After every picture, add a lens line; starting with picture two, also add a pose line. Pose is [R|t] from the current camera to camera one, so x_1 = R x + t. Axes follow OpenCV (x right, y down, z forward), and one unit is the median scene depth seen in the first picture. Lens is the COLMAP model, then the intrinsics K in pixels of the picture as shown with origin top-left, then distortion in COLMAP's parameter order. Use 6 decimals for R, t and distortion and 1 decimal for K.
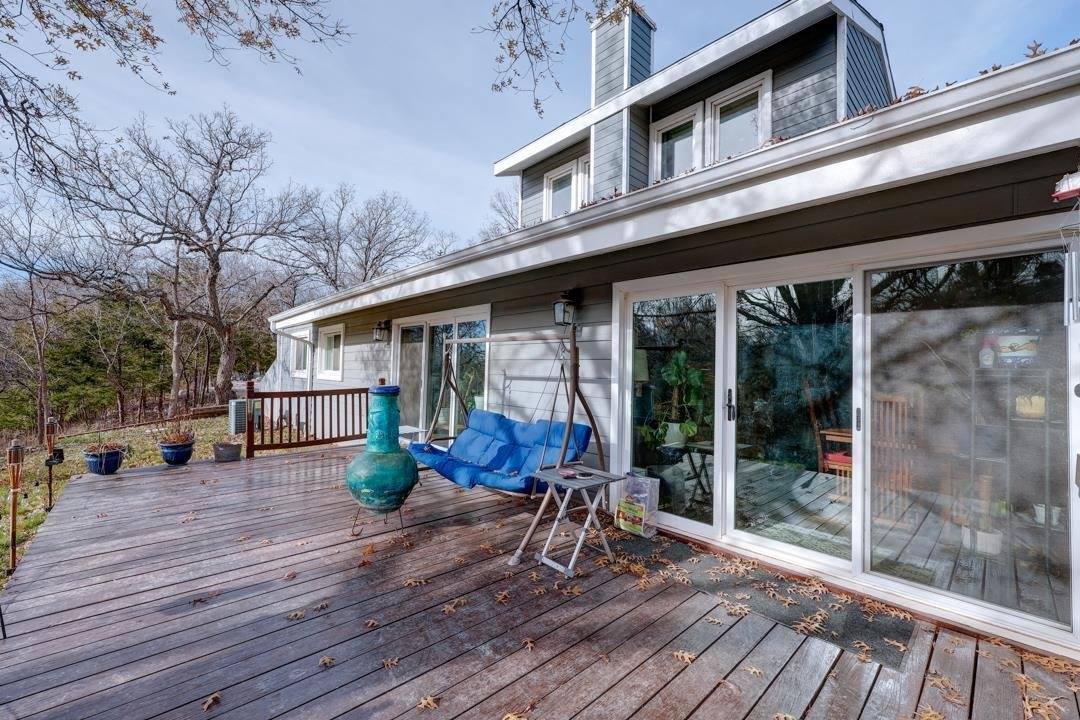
lens RADIAL K [[437.3, 0, 538.0], [0, 437.3, 362.7], [0, 0, 1]] dist [-0.002988, -0.000365]
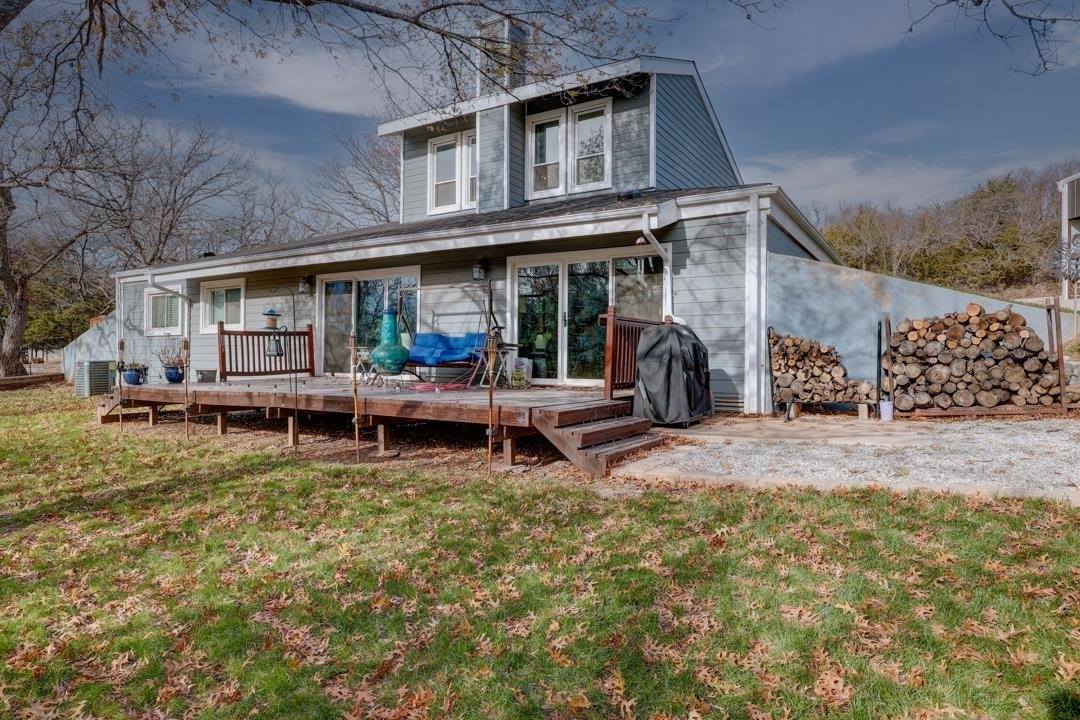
lens RADIAL K [[633.4, 0, 540.0], [0, 633.4, 360.0], [0, 0, 1]] dist [0.003975, 0.000384]
pose [[0.963930, -0.016003, 0.265675, -0.251311], [0.009228, 0.999600, 0.026729, 0.110241], [-0.265997, -0.023313, 0.963692, -0.989779]]
